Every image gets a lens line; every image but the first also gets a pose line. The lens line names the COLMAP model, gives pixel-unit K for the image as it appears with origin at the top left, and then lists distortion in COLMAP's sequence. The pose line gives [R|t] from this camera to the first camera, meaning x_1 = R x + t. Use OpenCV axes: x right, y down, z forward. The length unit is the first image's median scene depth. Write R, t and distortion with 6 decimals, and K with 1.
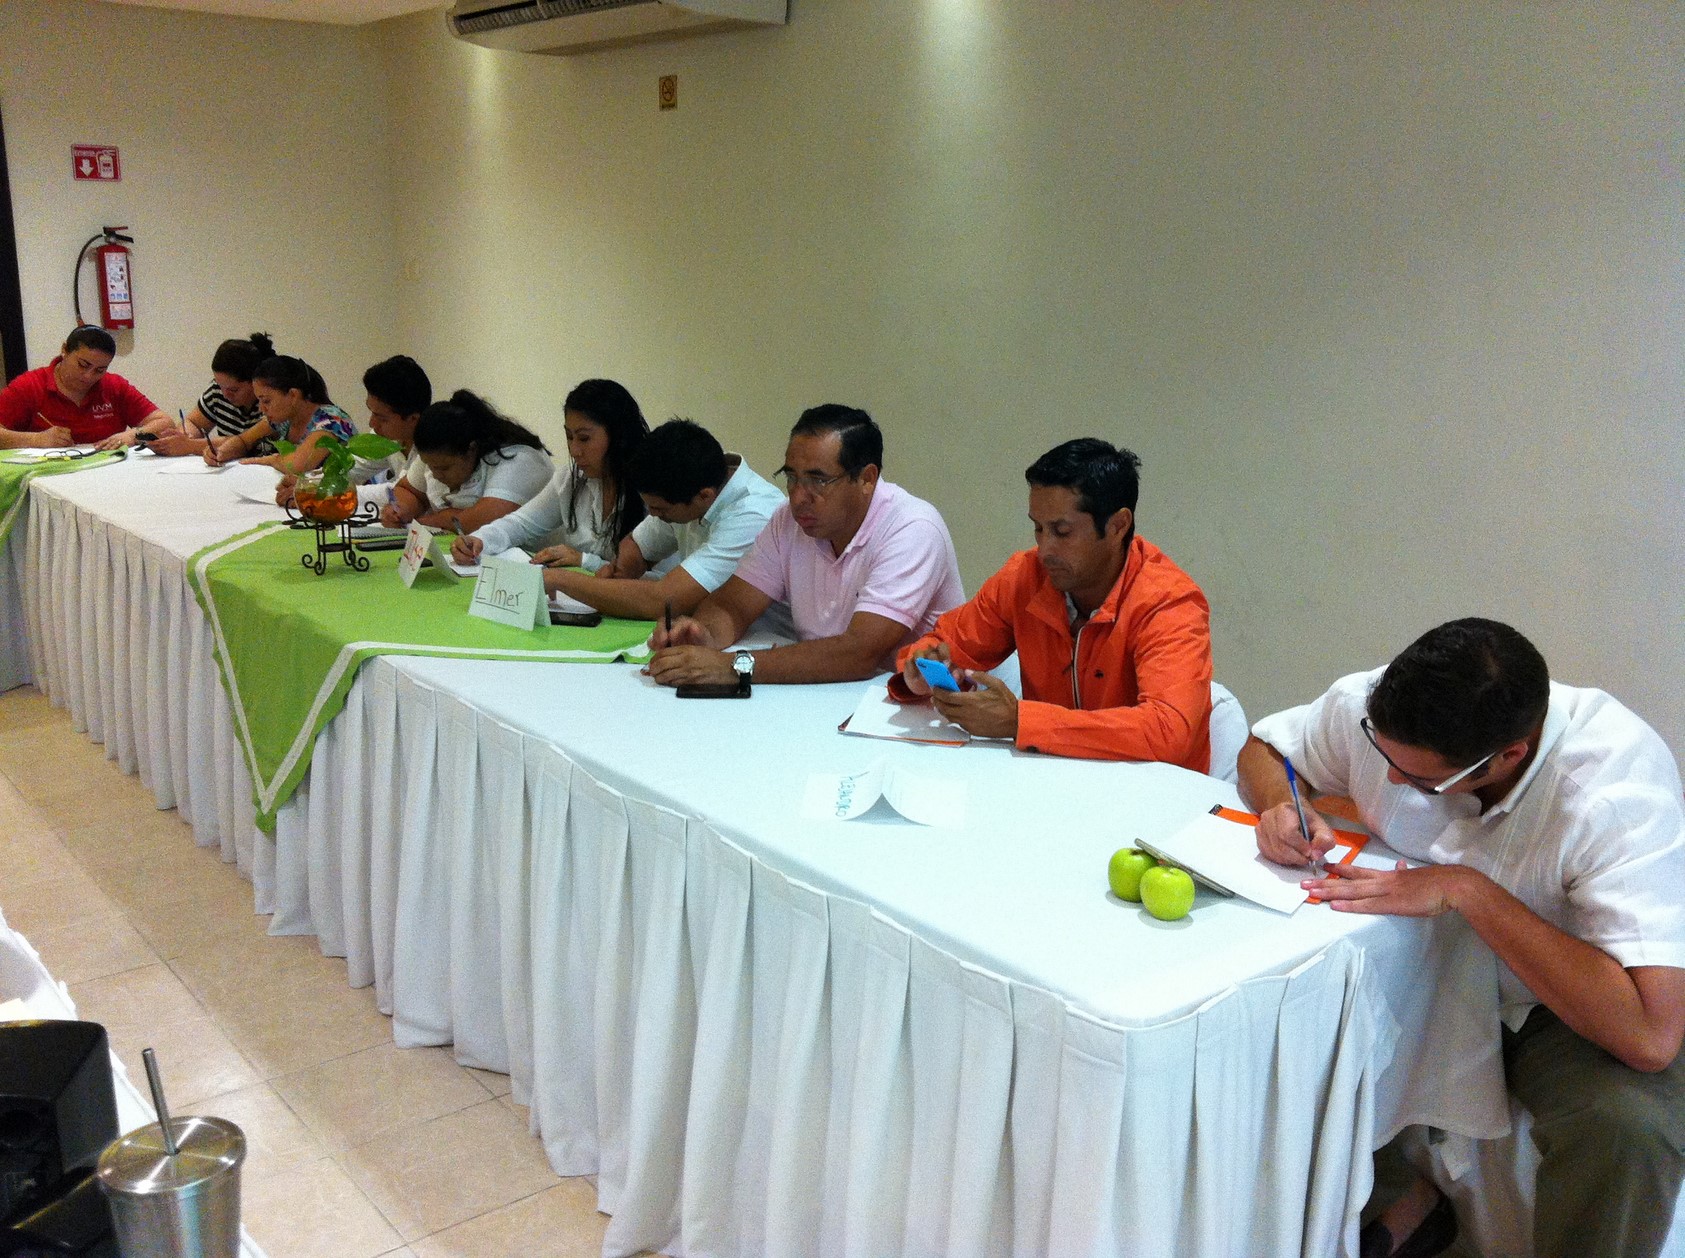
lens RADIAL K [[1652.3, 0, 842.5], [0, 1652.3, 629.0], [0, 0, 1]] dist [-0.012035, -0.002400]
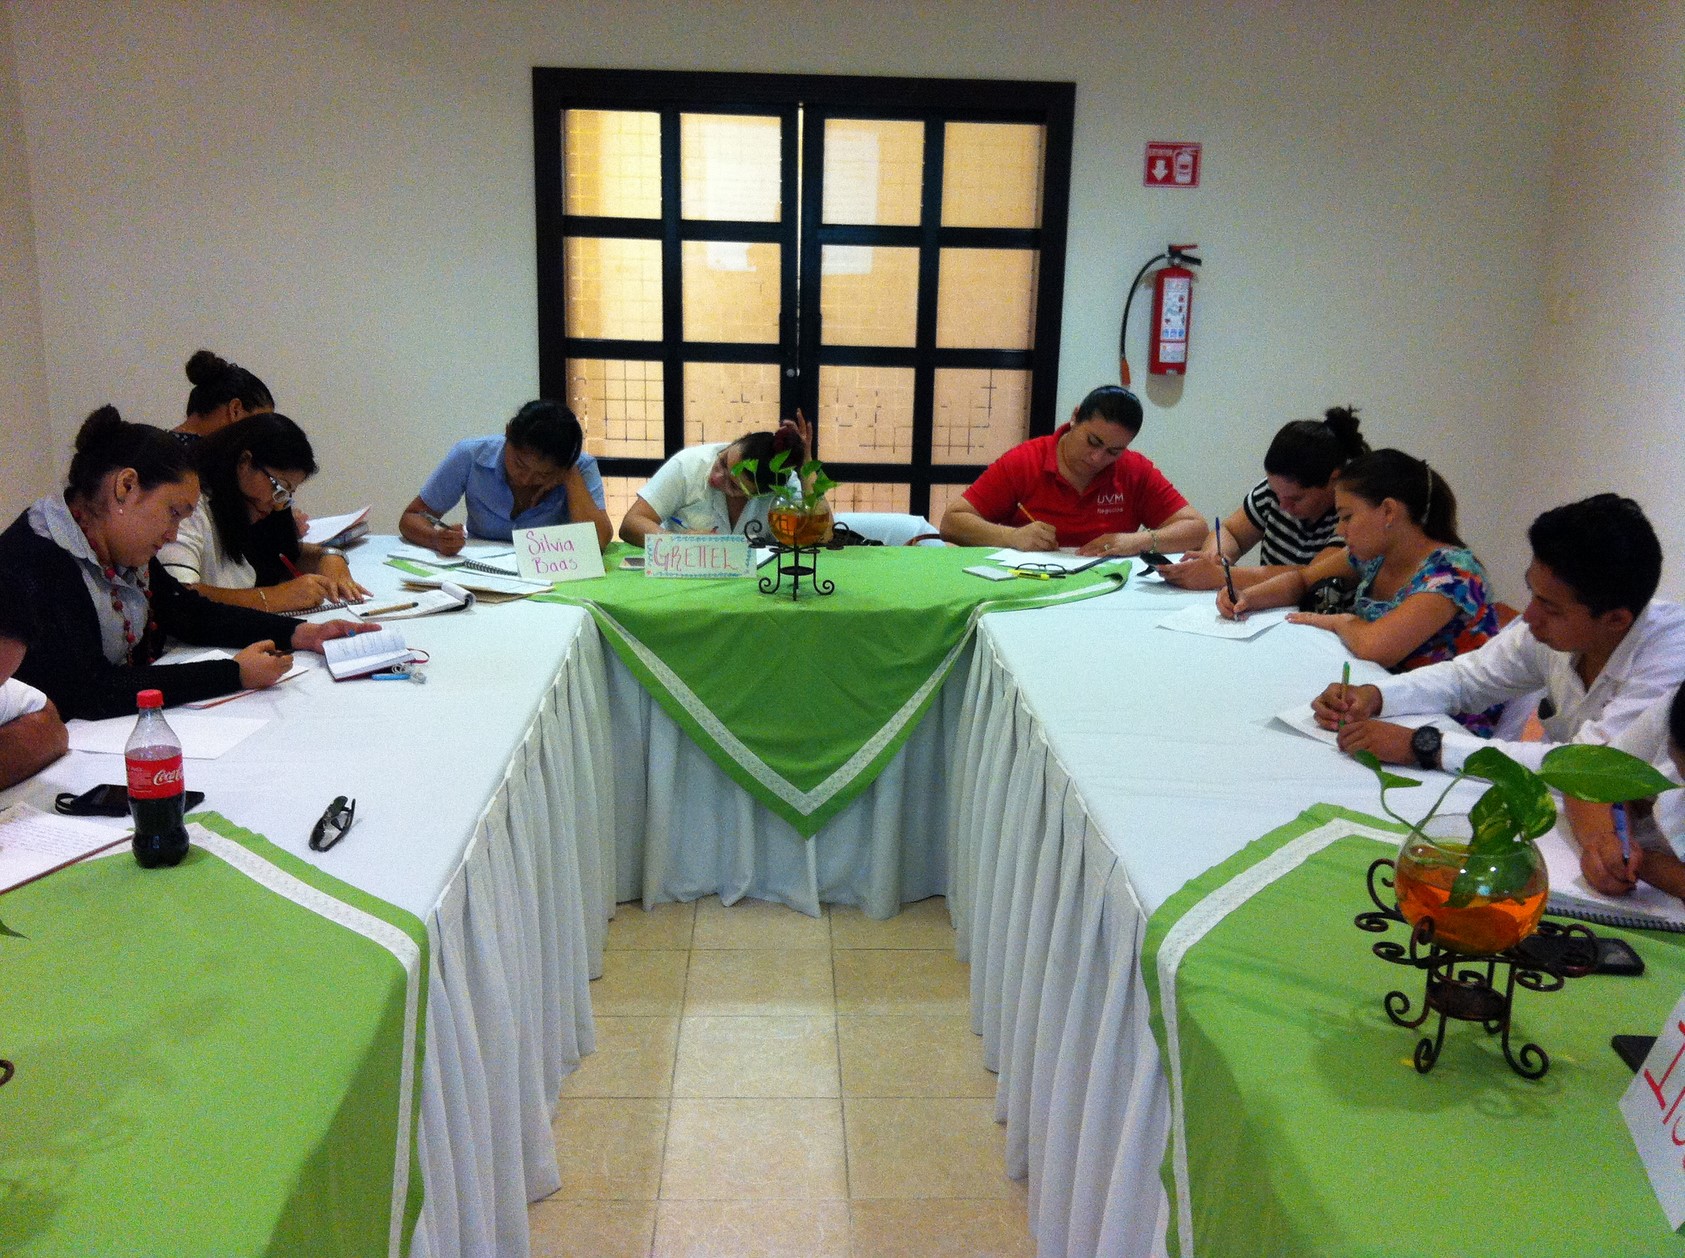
lens RADIAL K [[1523.6, 0, 827.2], [0, 1523.6, 657.7], [0, 0, 1]] dist [-0.005733, -0.010644]
pose [[0.797929, 0.154735, -0.582551, -0.159184], [-0.142876, 0.987498, 0.066595, -0.095574], [0.585573, 0.030095, 0.810061, 0.412470]]
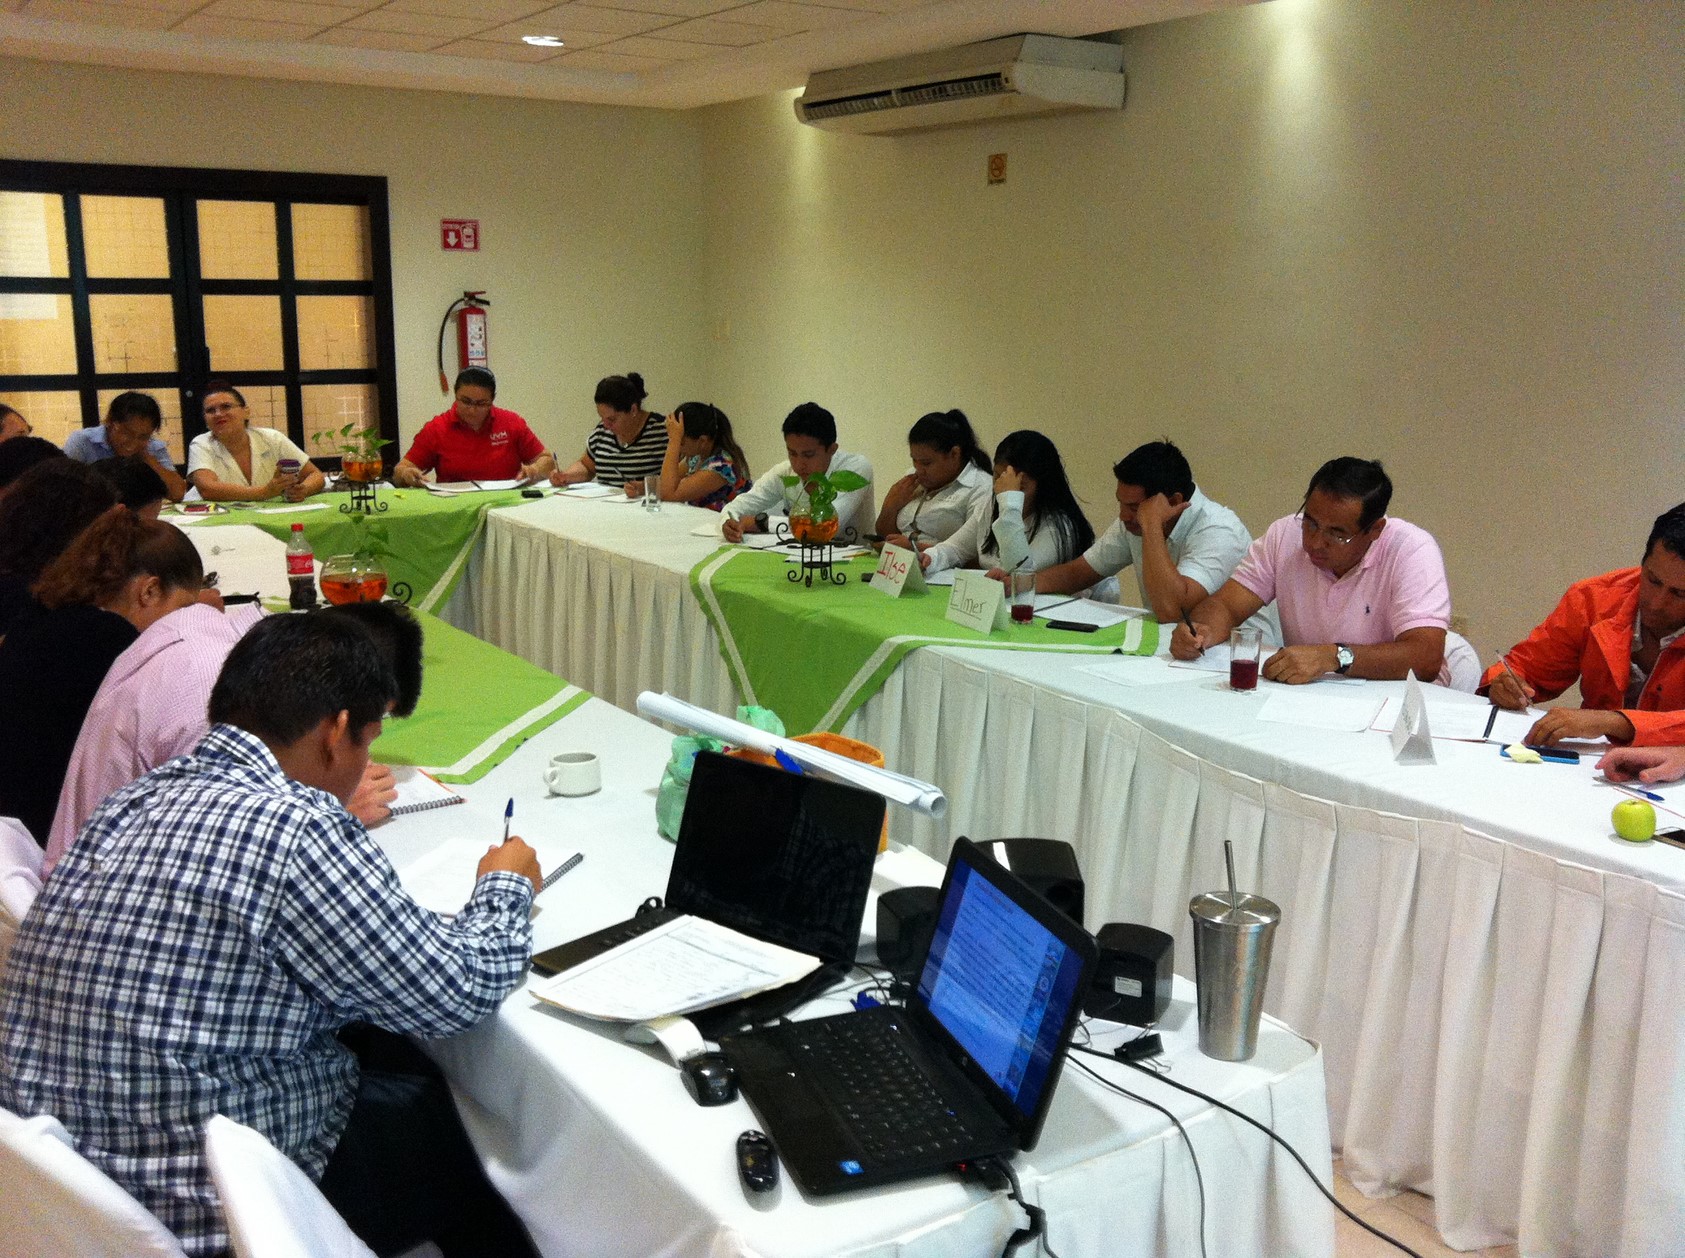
lens RADIAL K [[1629.6, 0, 876.8], [0, 1629.6, 626.3], [0, 0, 1]] dist [0.019218, -0.121112]
pose [[0.998405, 0.002207, -0.056422, -0.139699], [-0.003917, 0.999536, -0.030213, 0.021457], [0.056329, 0.030386, 0.997950, -0.113220]]
